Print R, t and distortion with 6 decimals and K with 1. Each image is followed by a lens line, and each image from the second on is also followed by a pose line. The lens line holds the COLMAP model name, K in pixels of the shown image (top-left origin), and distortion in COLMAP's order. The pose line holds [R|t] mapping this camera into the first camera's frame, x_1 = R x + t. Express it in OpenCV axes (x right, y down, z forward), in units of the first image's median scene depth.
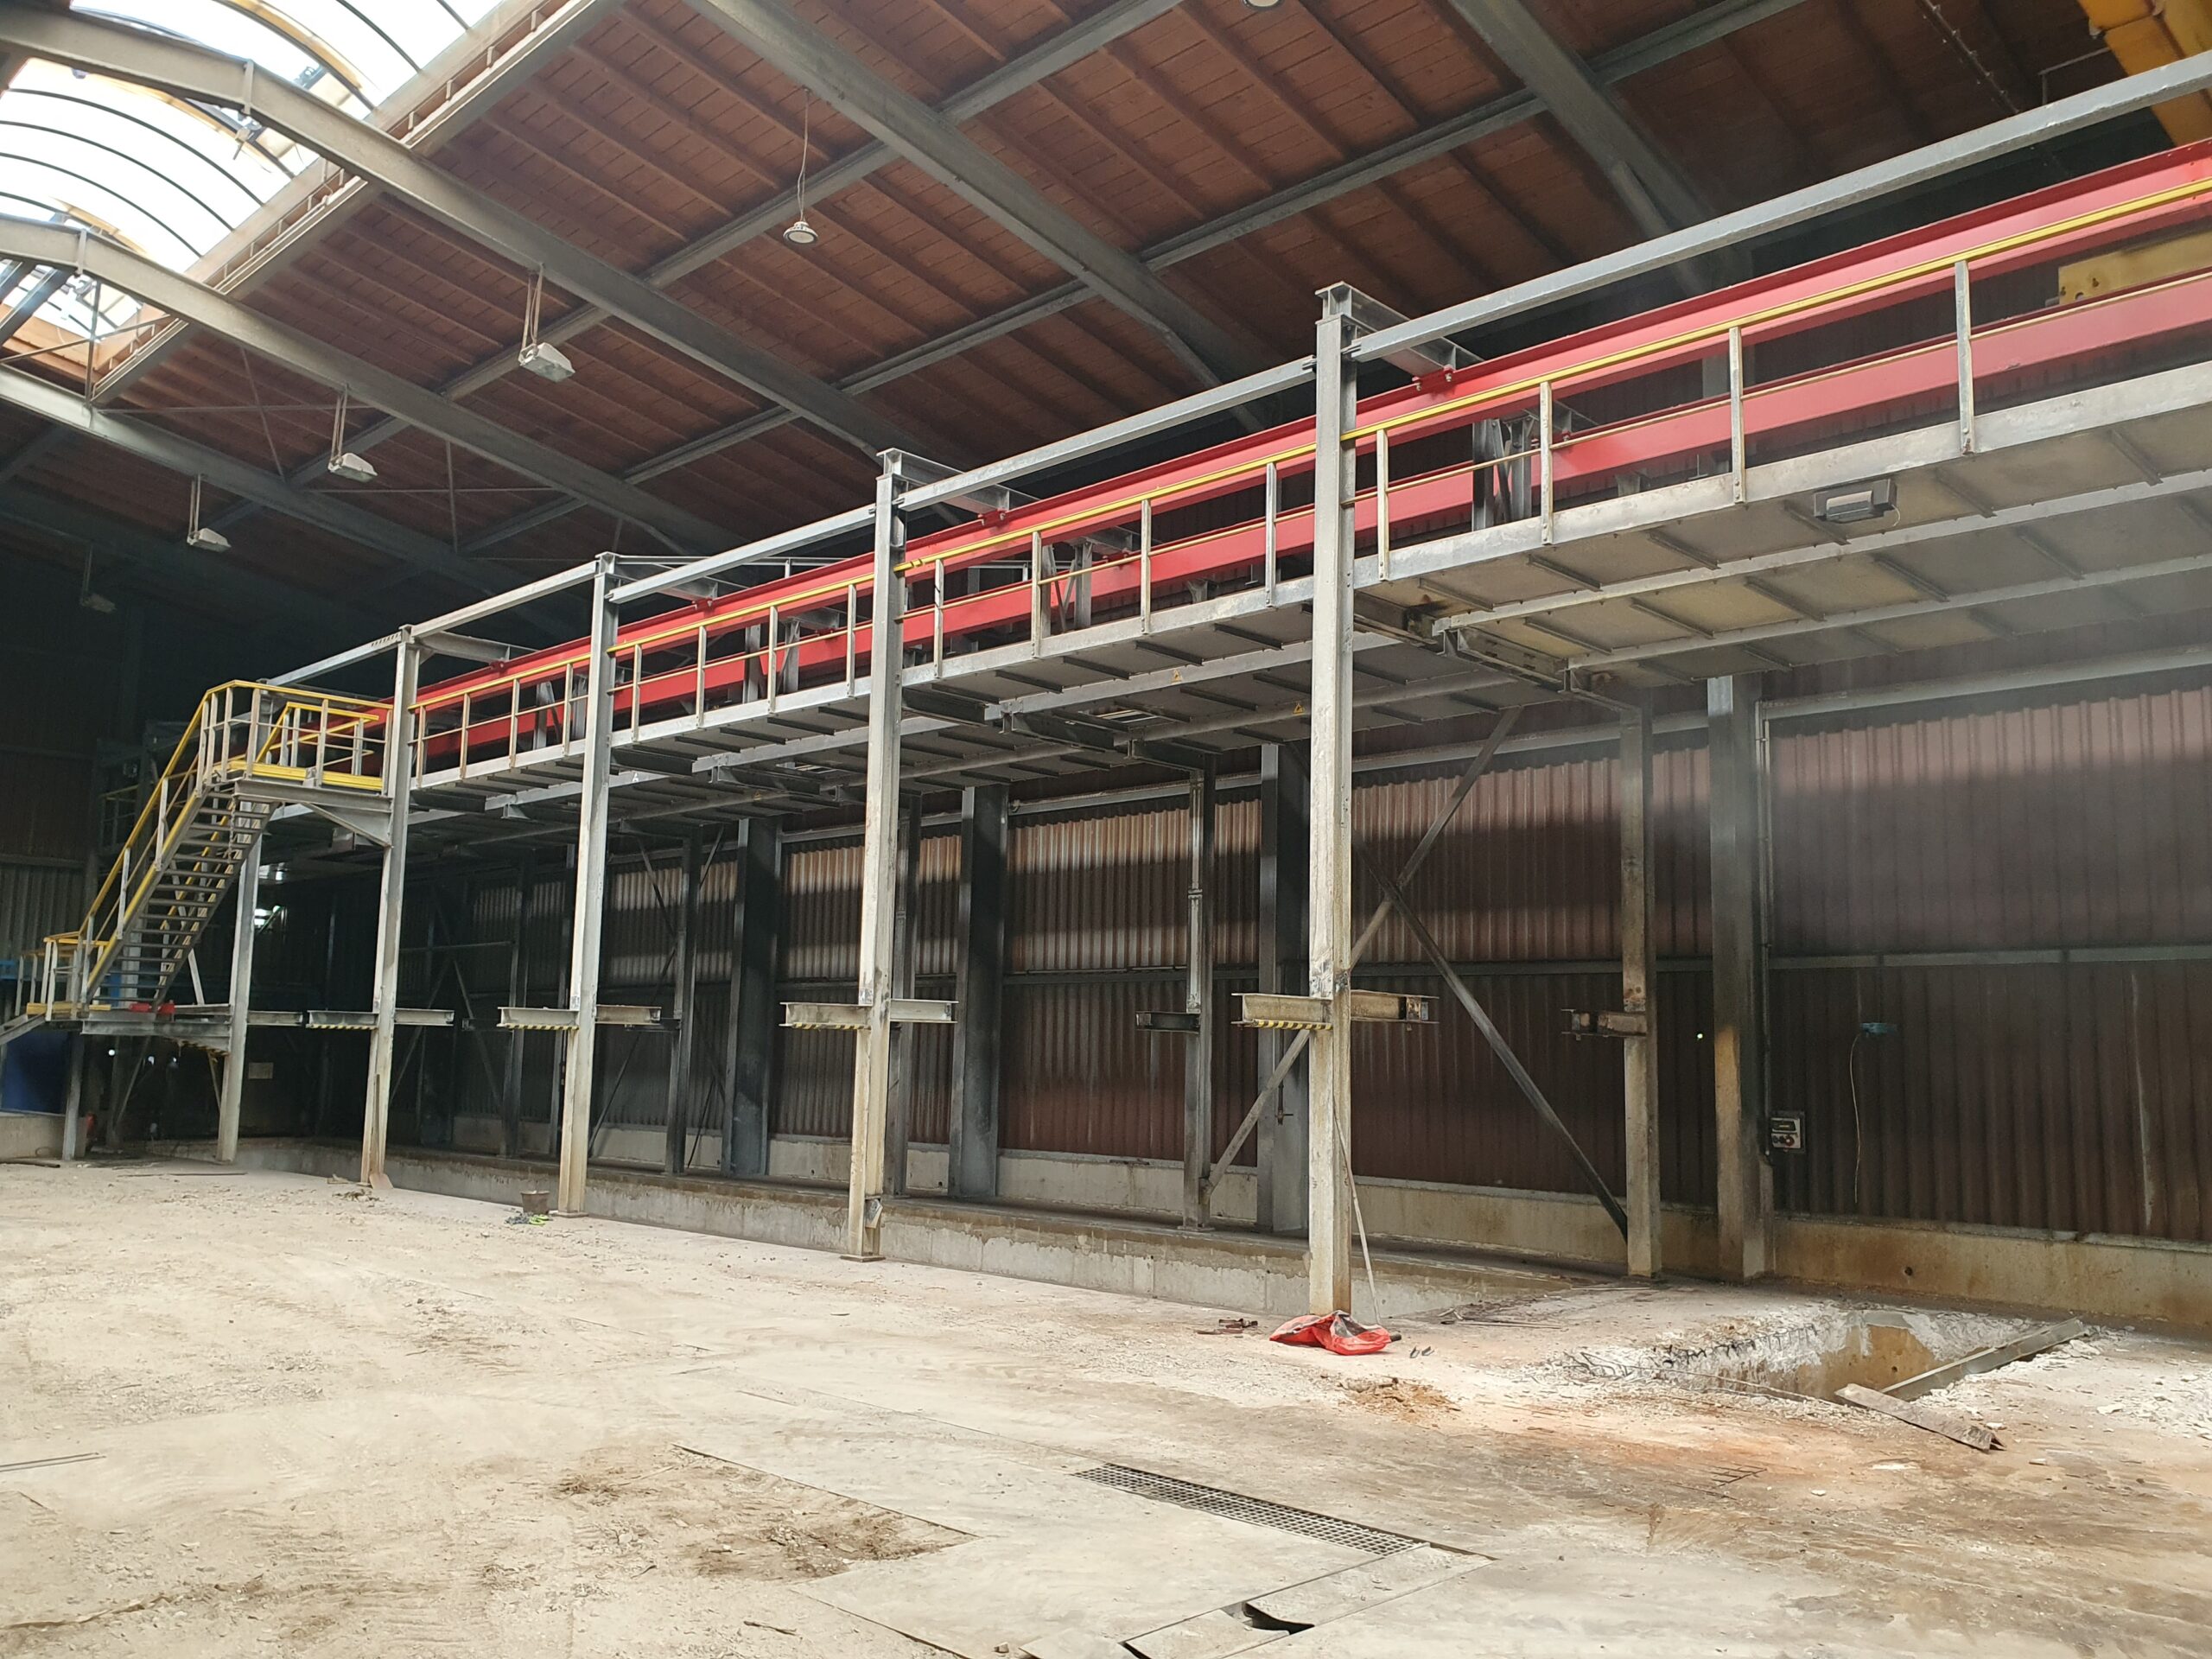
lens RADIAL K [[1703.9, 0, 1179.3], [0, 1703.9, 855.6], [0, 0, 1]] dist [-0.002196, -0.000052]
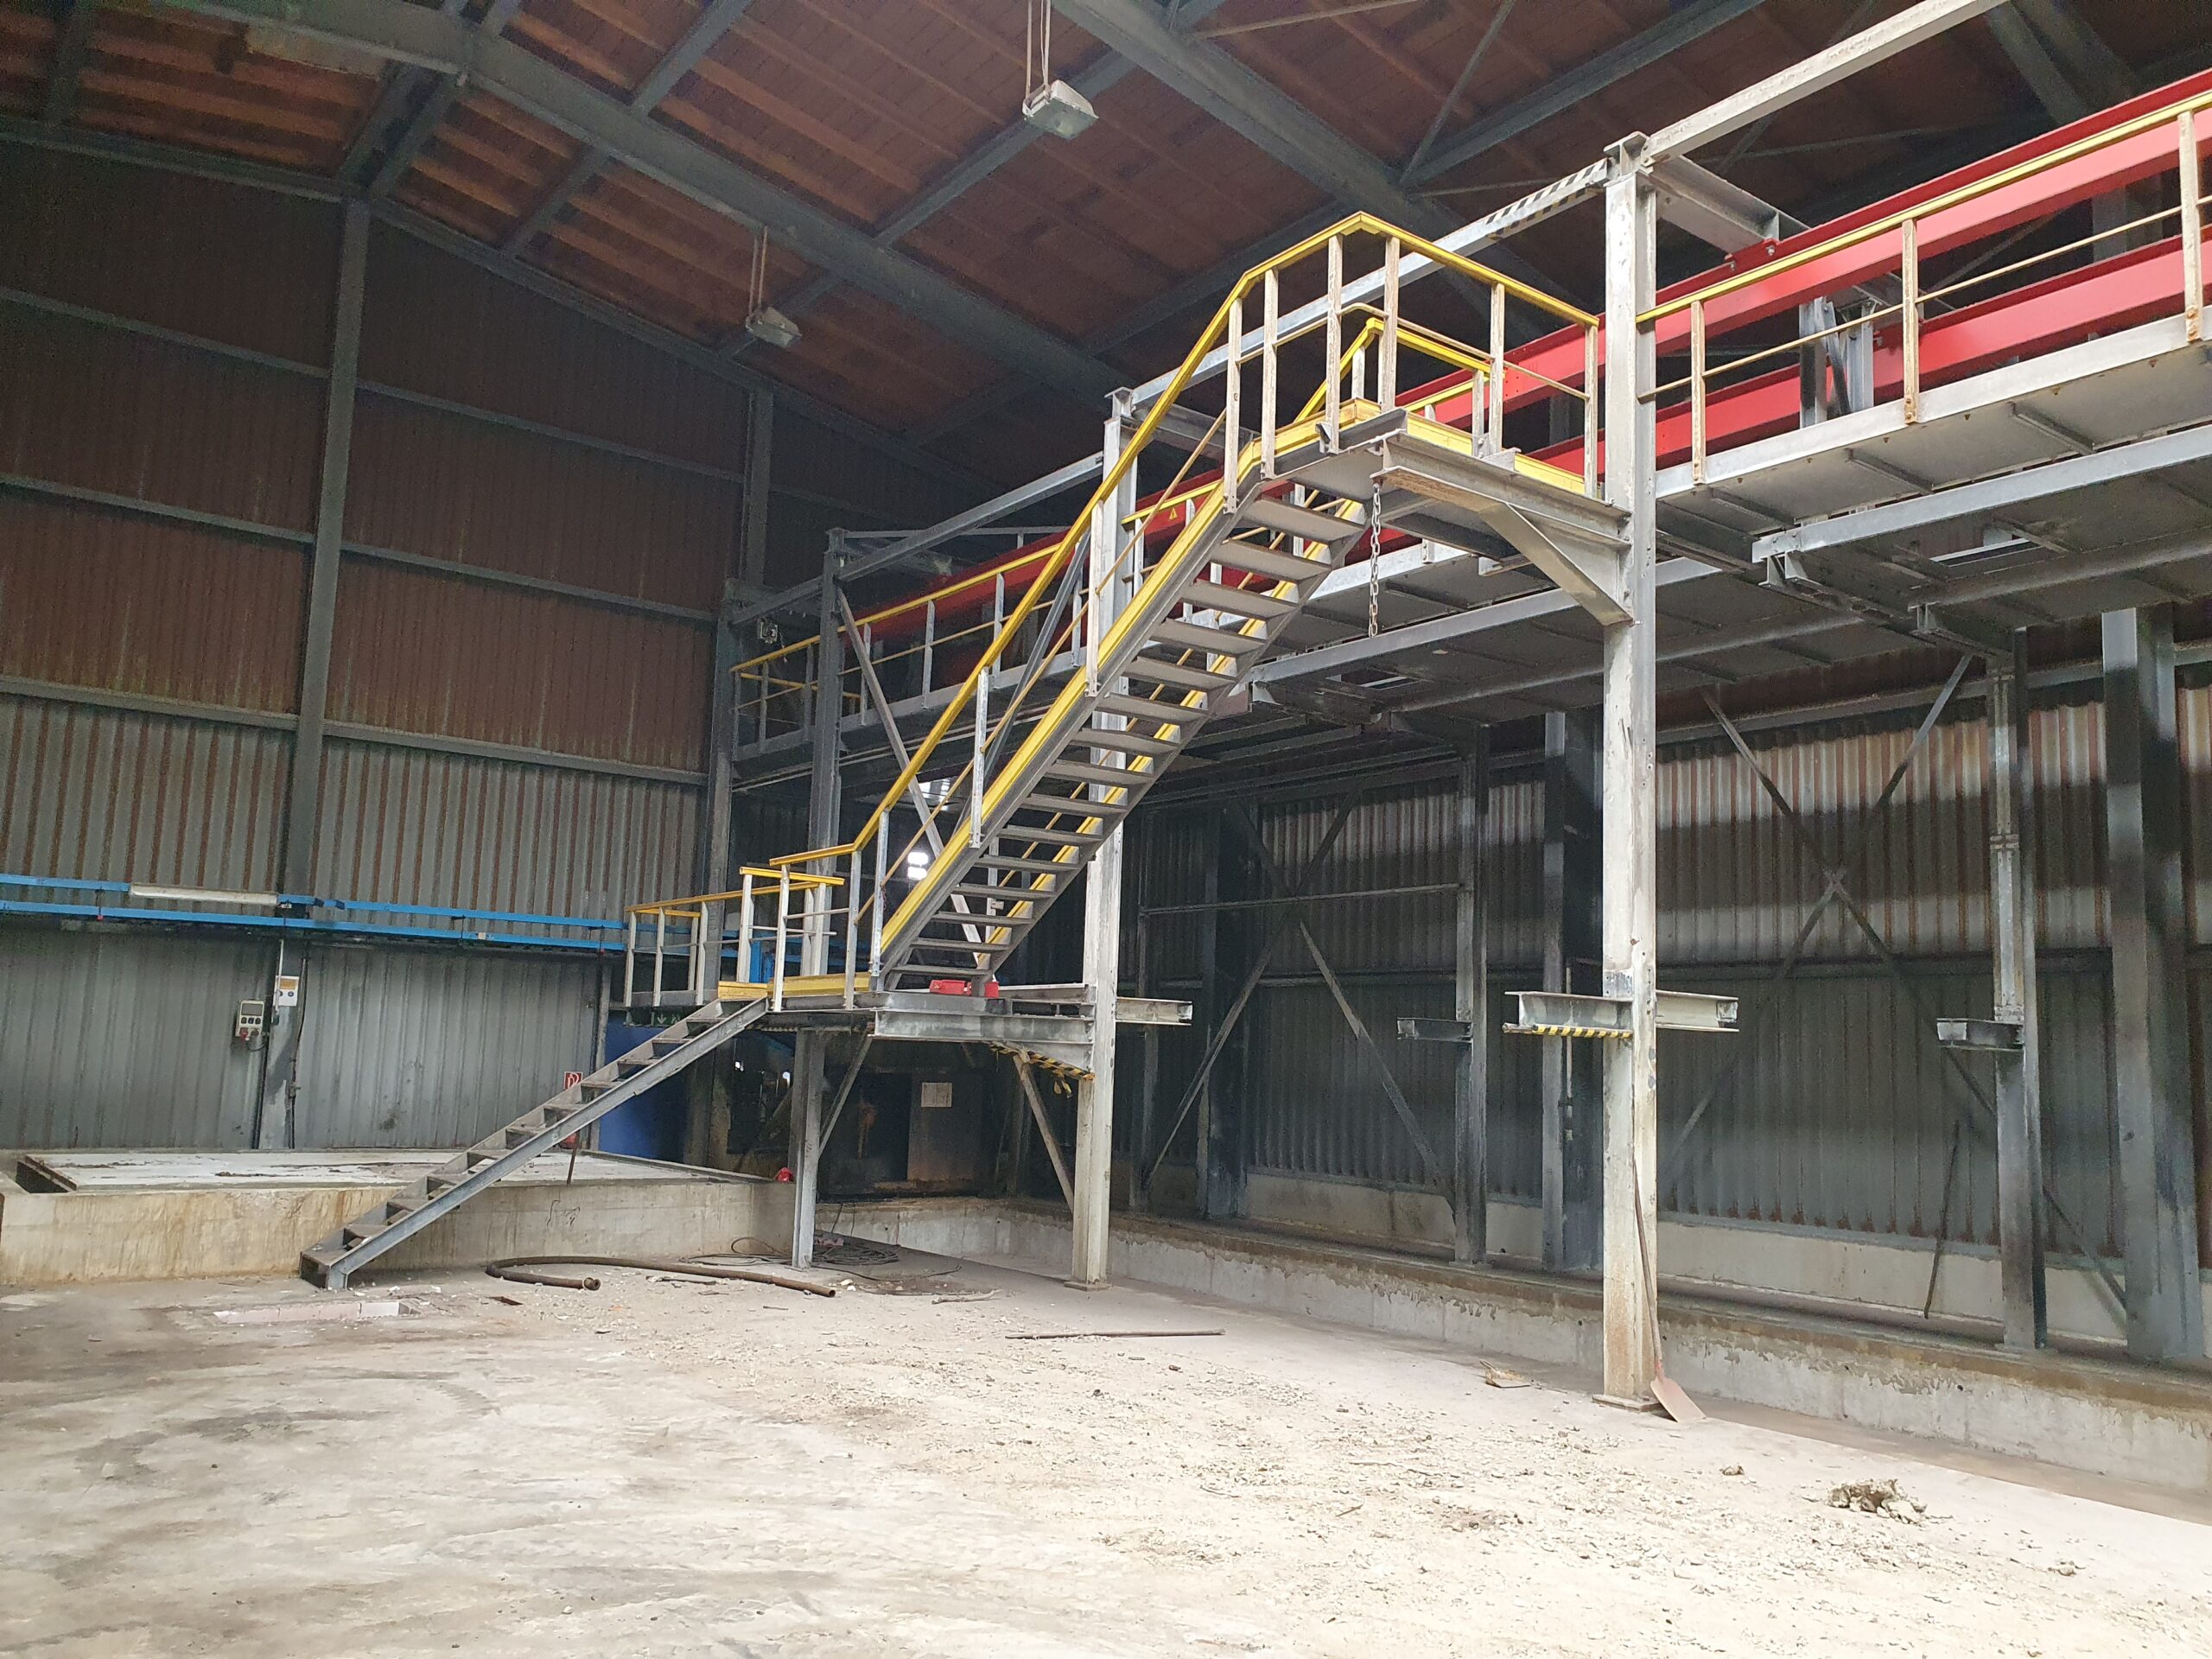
lens RADIAL K [[1677.6, 0, 1106.0], [0, 1677.6, 829.5], [0, 0, 1]] dist [0.091395, -0.161781]
pose [[0.982614, -0.008211, -0.185478, -0.829533], [0.003703, 0.999690, -0.024637, 0.094292], [0.185623, 0.023522, 0.982340, 0.875802]]
